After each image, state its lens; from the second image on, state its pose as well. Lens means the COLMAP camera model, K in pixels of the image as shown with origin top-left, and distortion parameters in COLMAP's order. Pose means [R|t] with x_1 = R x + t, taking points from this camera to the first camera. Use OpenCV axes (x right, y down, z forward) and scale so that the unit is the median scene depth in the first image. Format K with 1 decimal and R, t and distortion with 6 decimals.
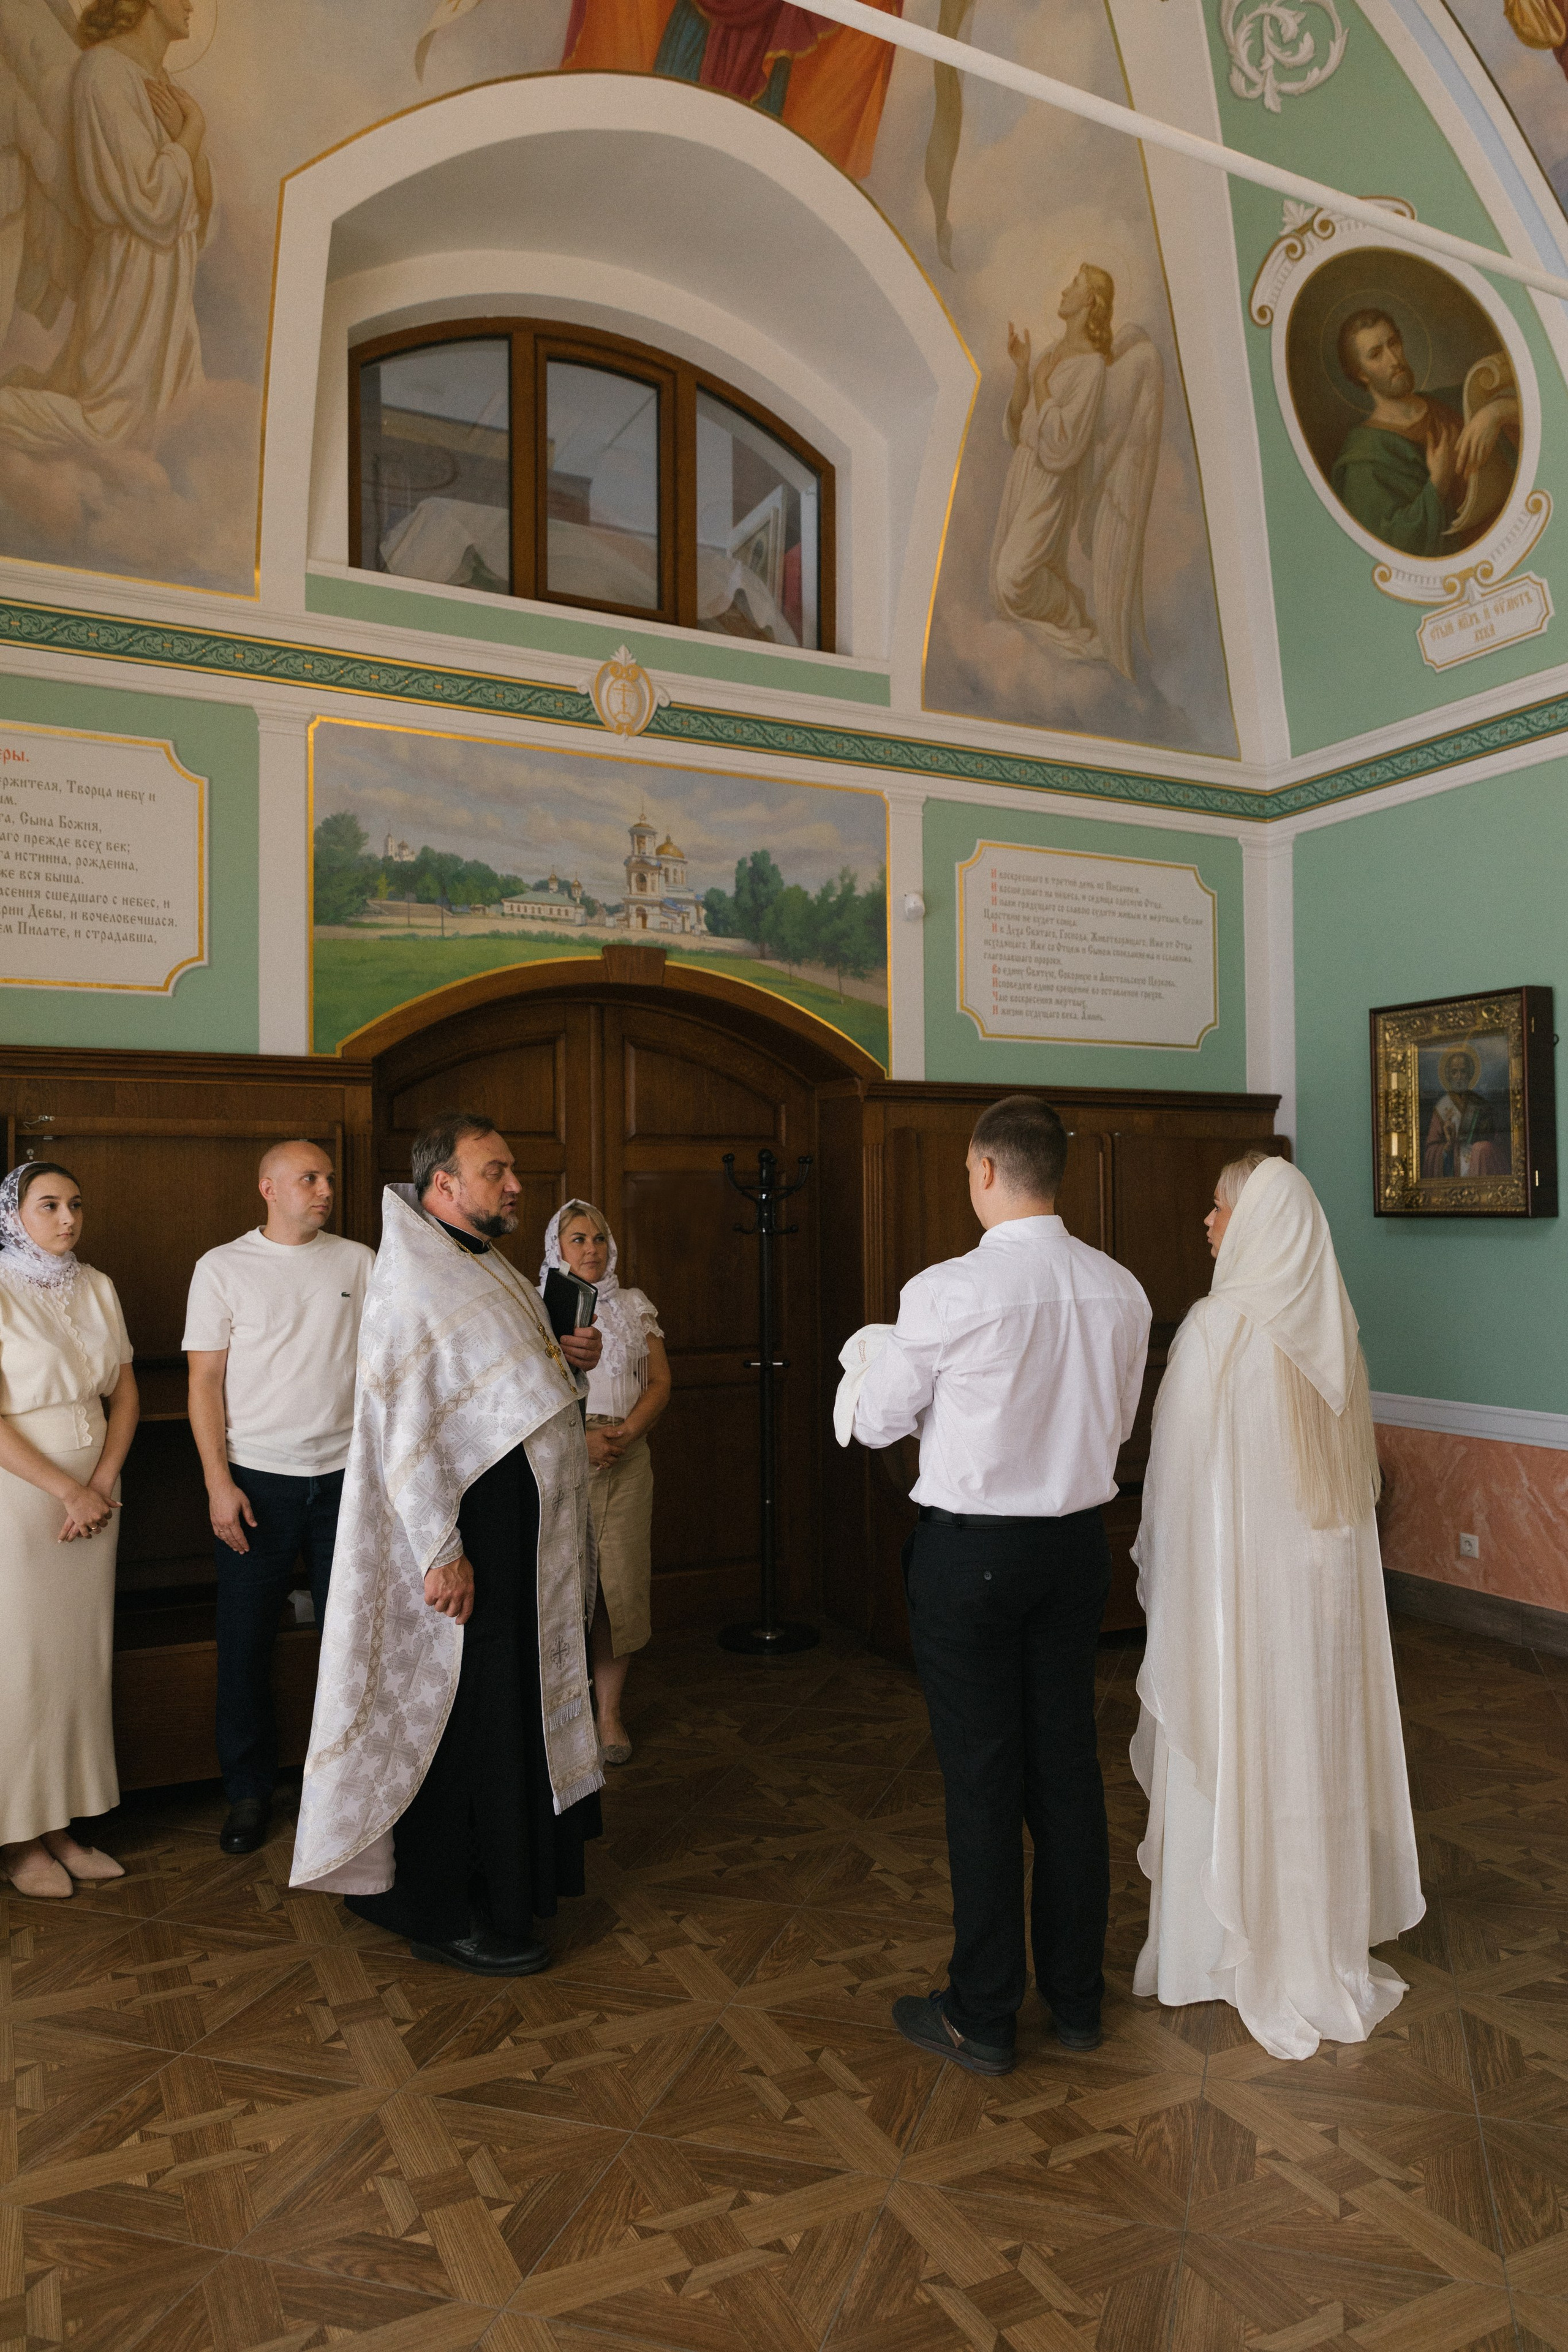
lens RADIAL K [[1597.9, 0, 824.3], [0, 1597.9, 1179.0], [0, 0, 1]] dist [0.010443, -0.002120]
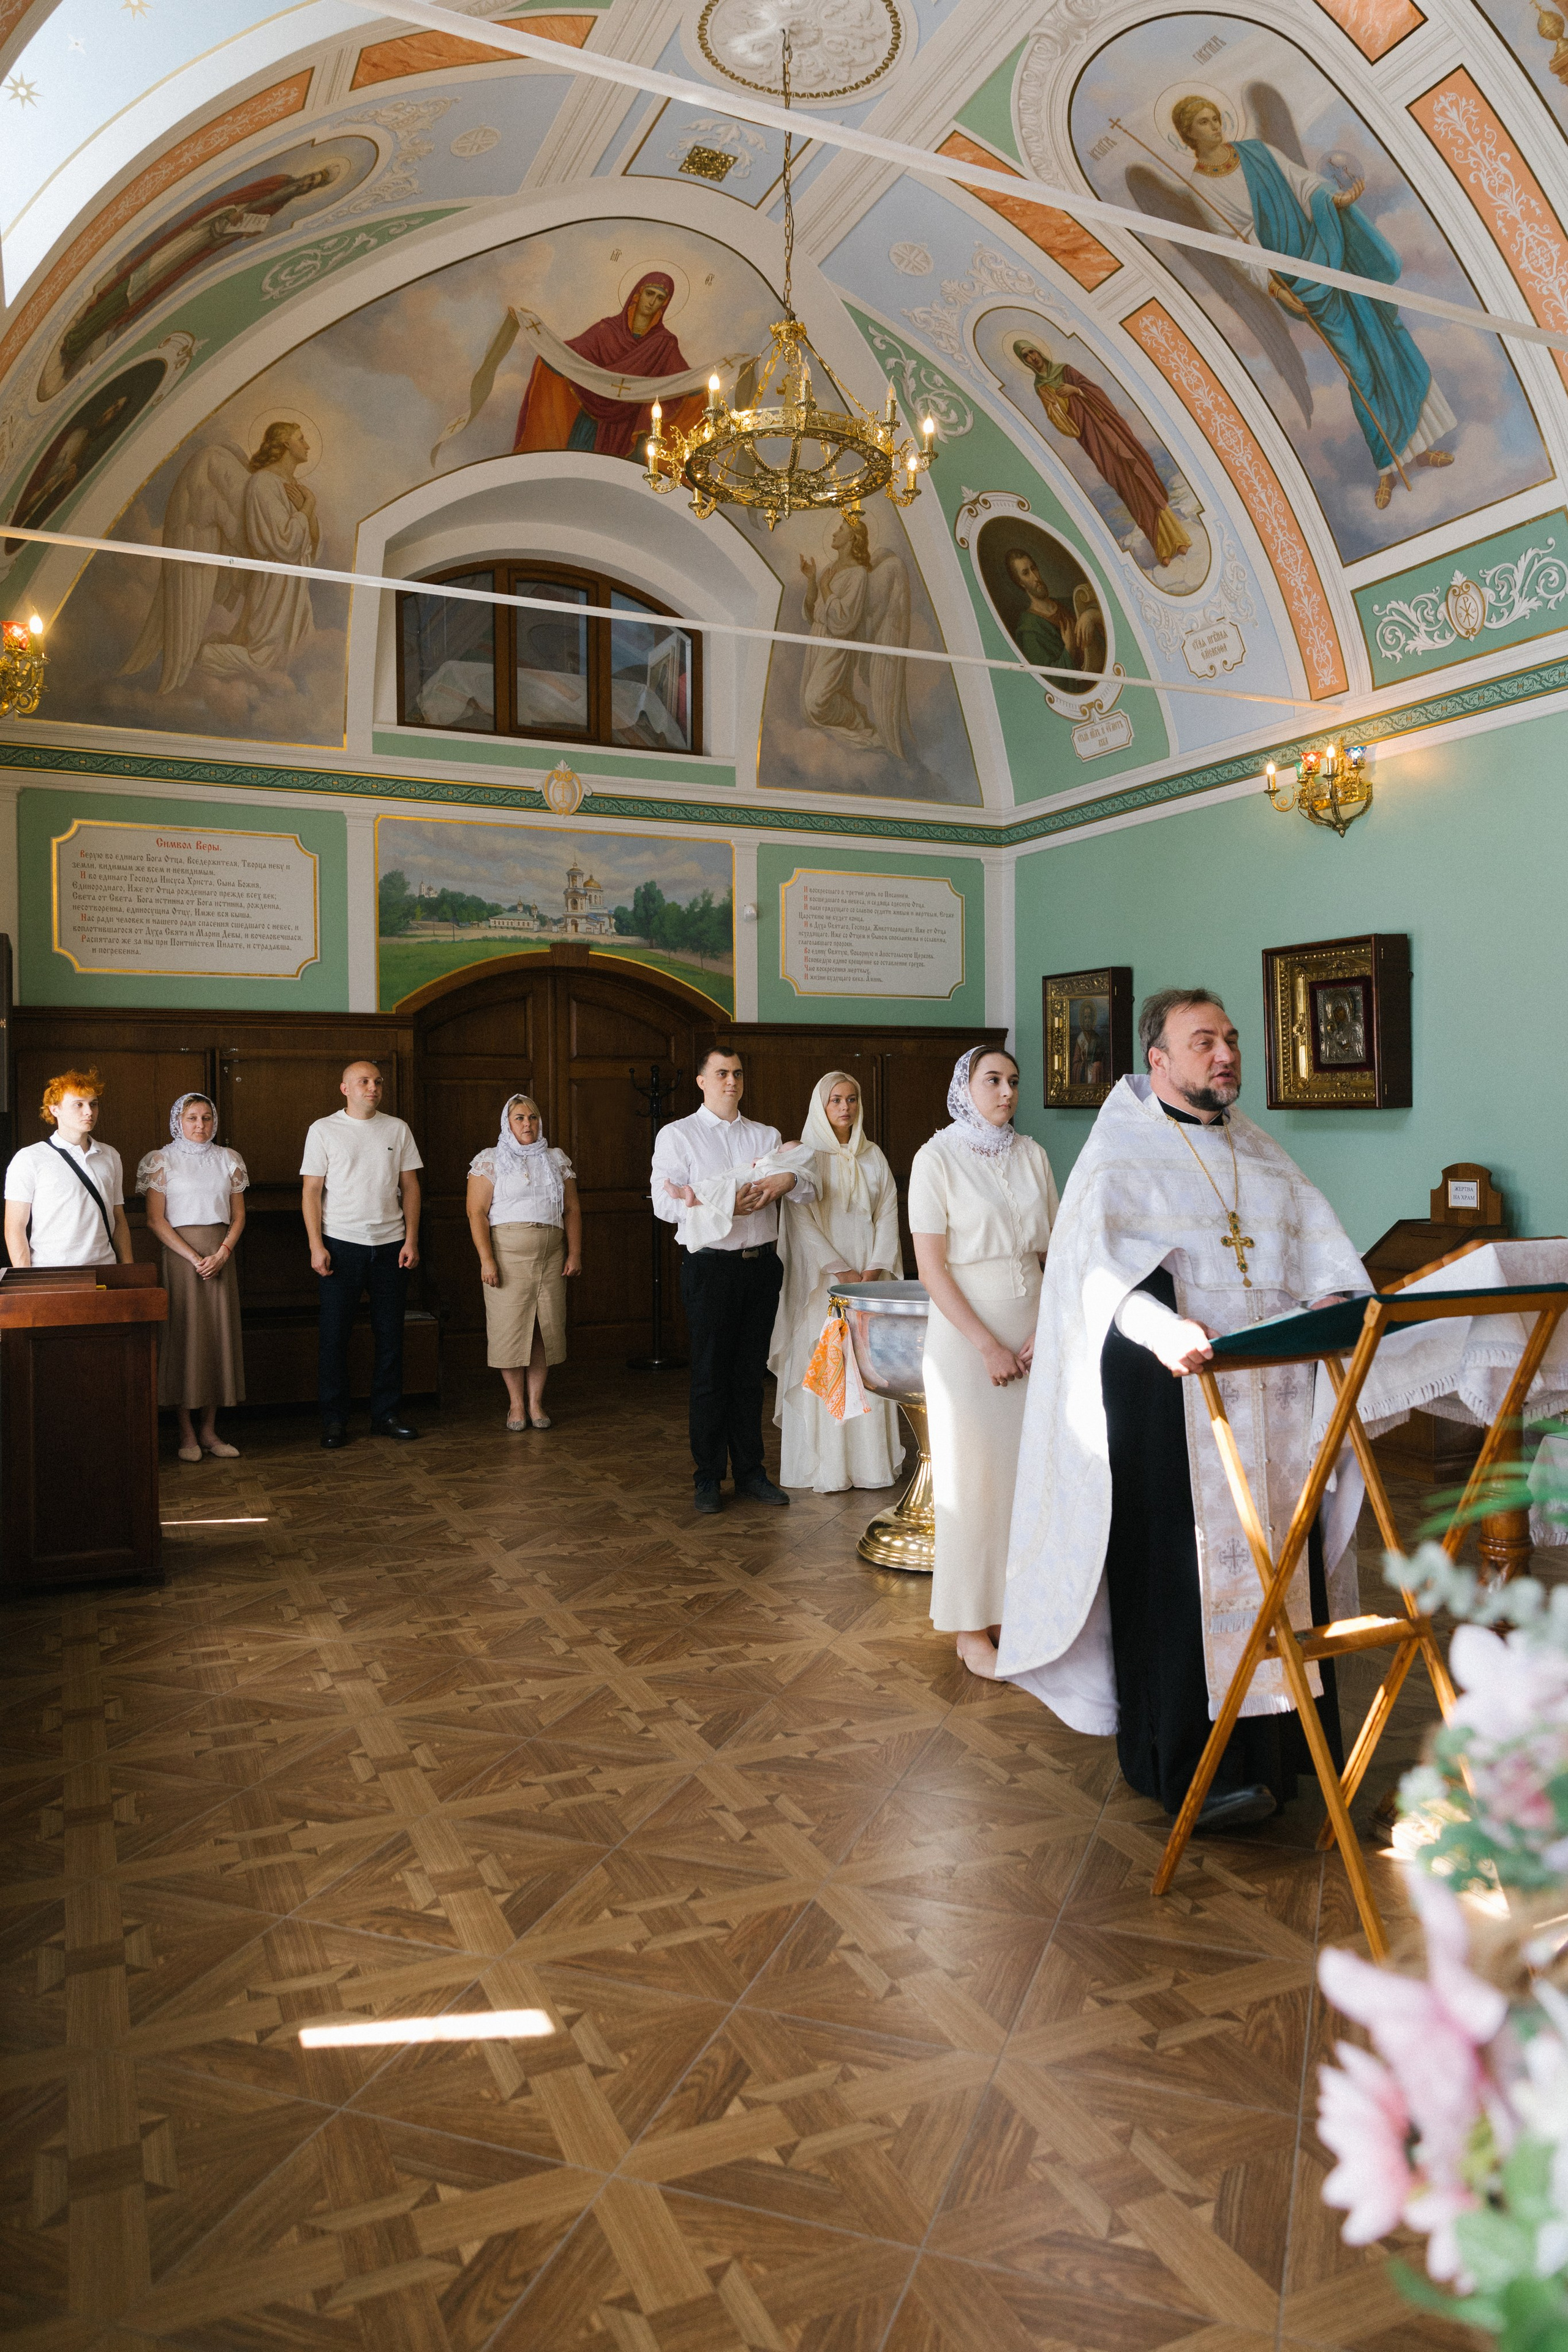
lens RADIAL K [[1601.0, 0, 819.9], [0, 1601.0, 1145.6], [0, 0, 1]] dist [0.017134, -0.003791]
pose [[0.999105, 0.004396, -0.042064, 0.195984], [-0.002584, 0.999070, 0.043036, -0.007416], [0.042214, -0.042889, 0.998188, -0.610864]]
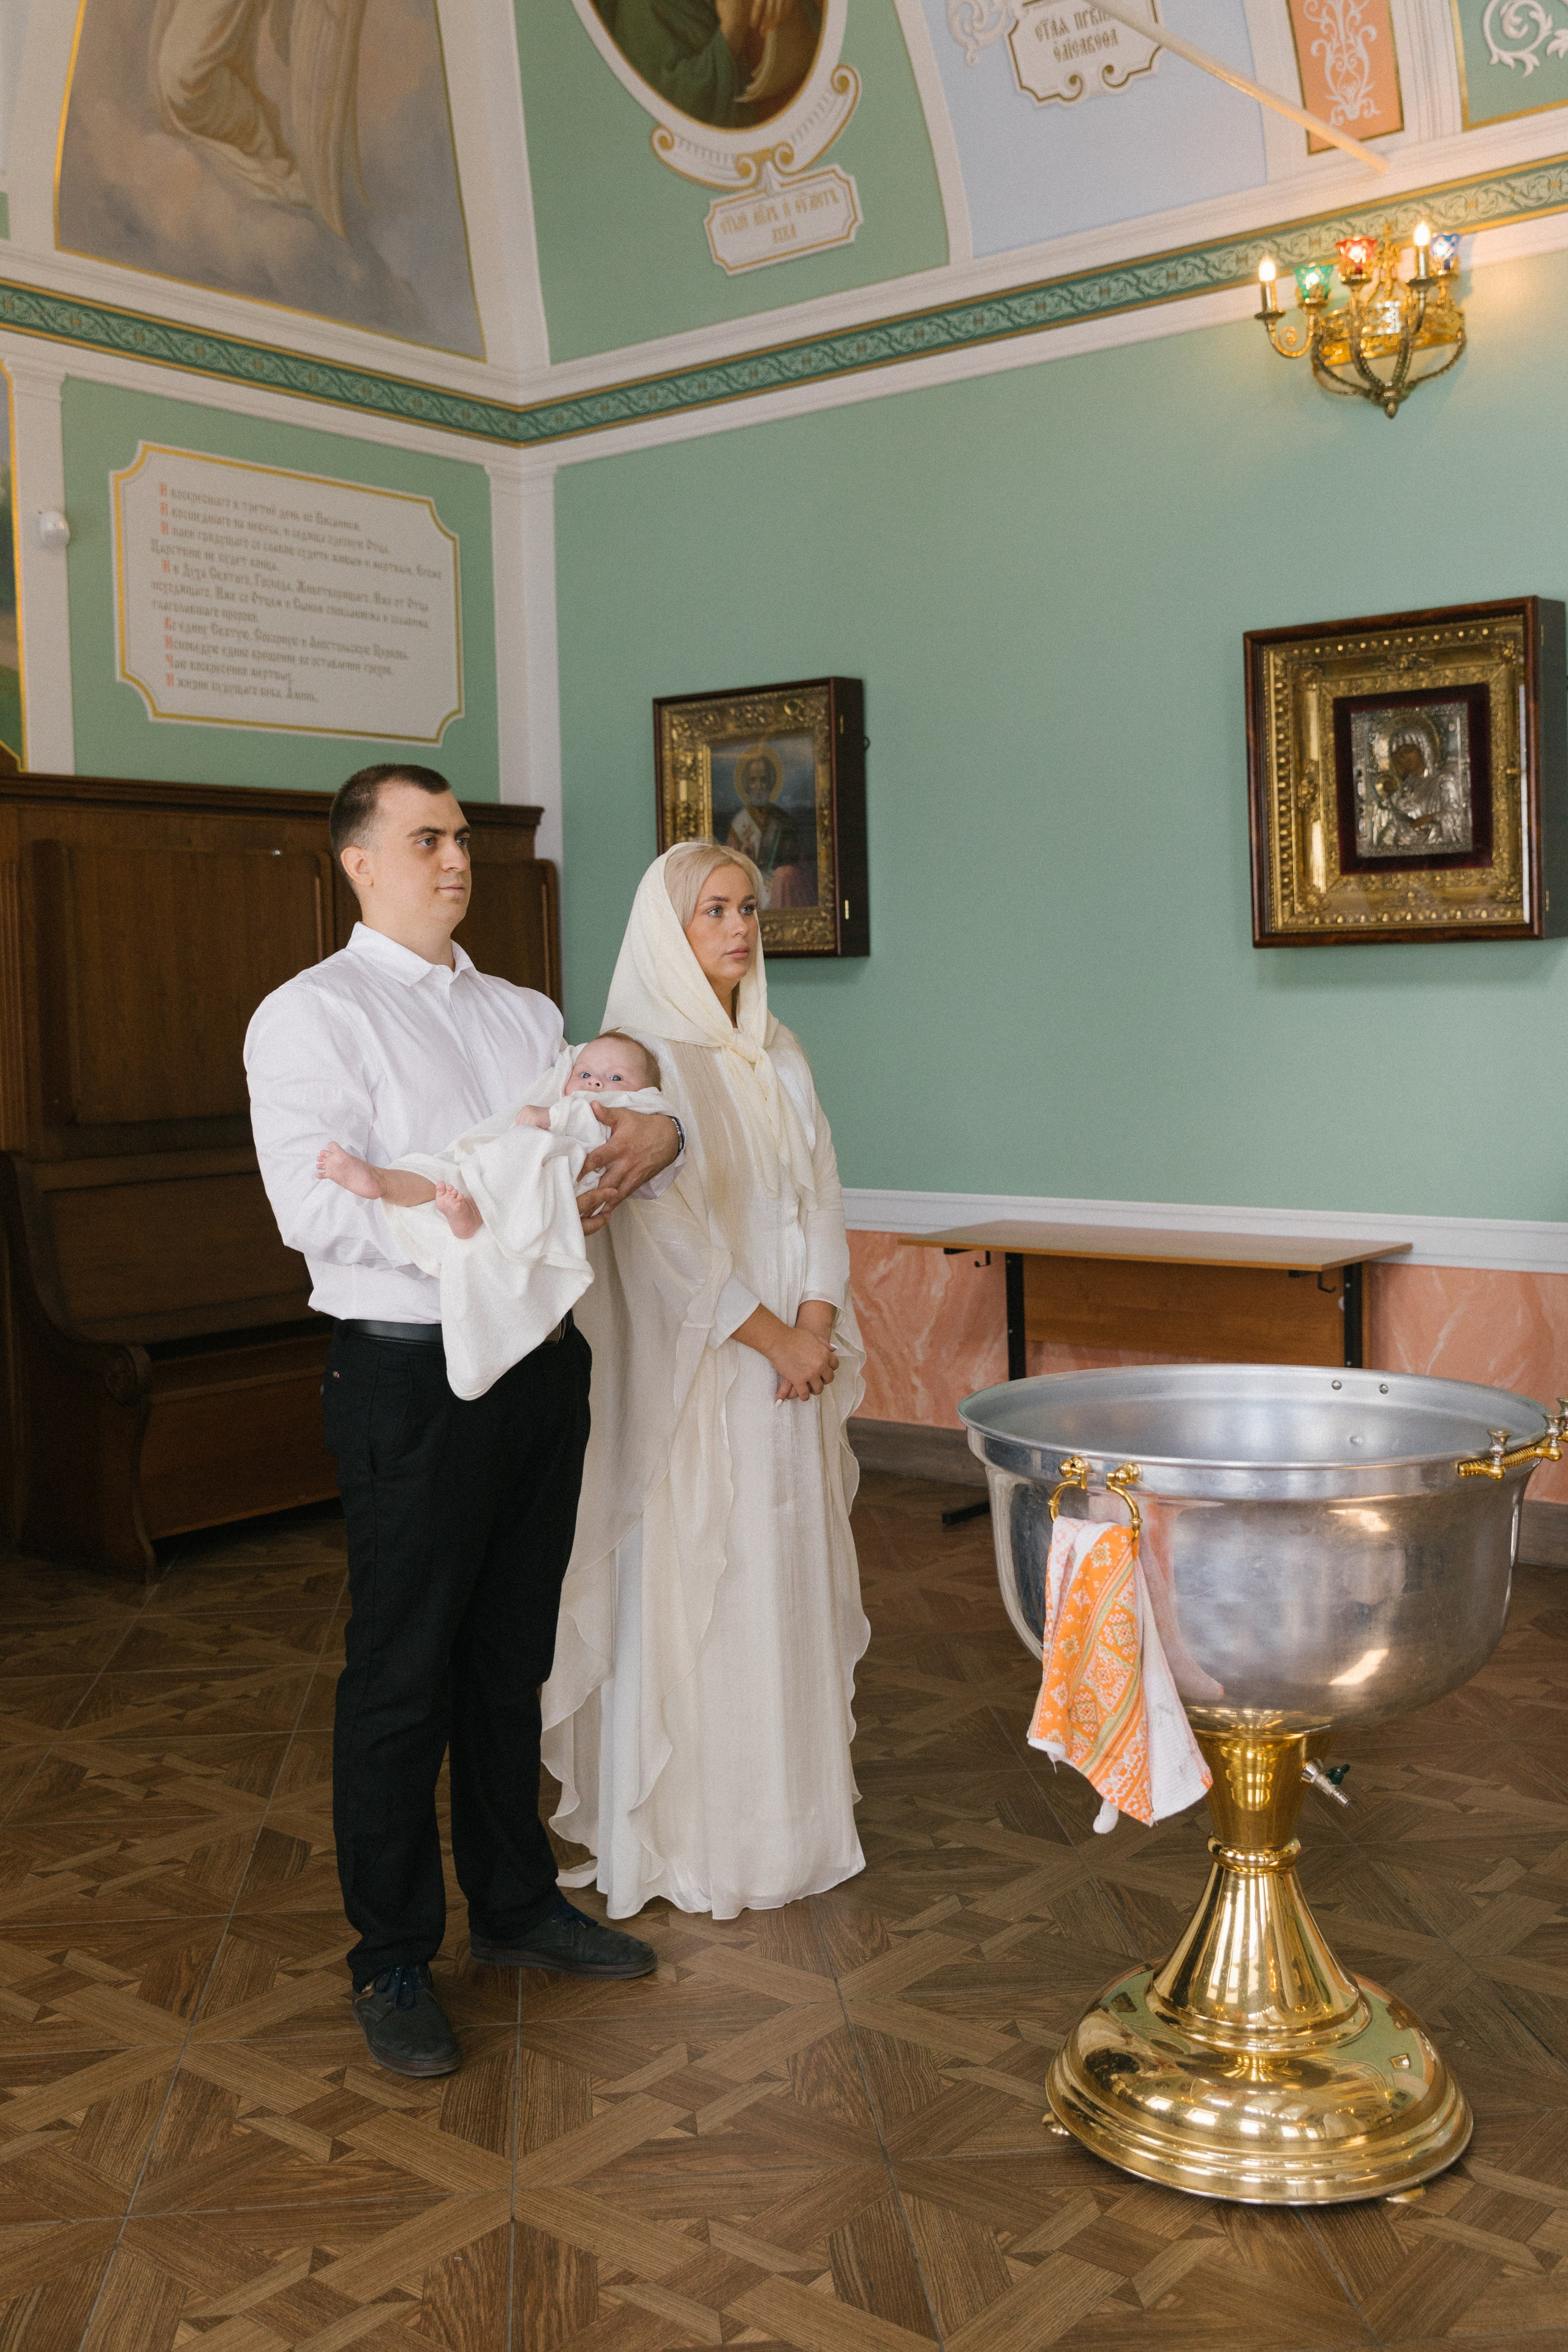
lens RADIAL K [[2324.8, 0, 795.8], [0, 2324.8, 1110.2], [0, 0, 1]] dist [0.003604, -0.004629]
pose [[0.918945, -0.031625, 0.393116, -0.056270], [0.004334, 0.997529, 0.070118, 0.017579], [-0.394362, -0.062731, 0.916812, -0.102612]]
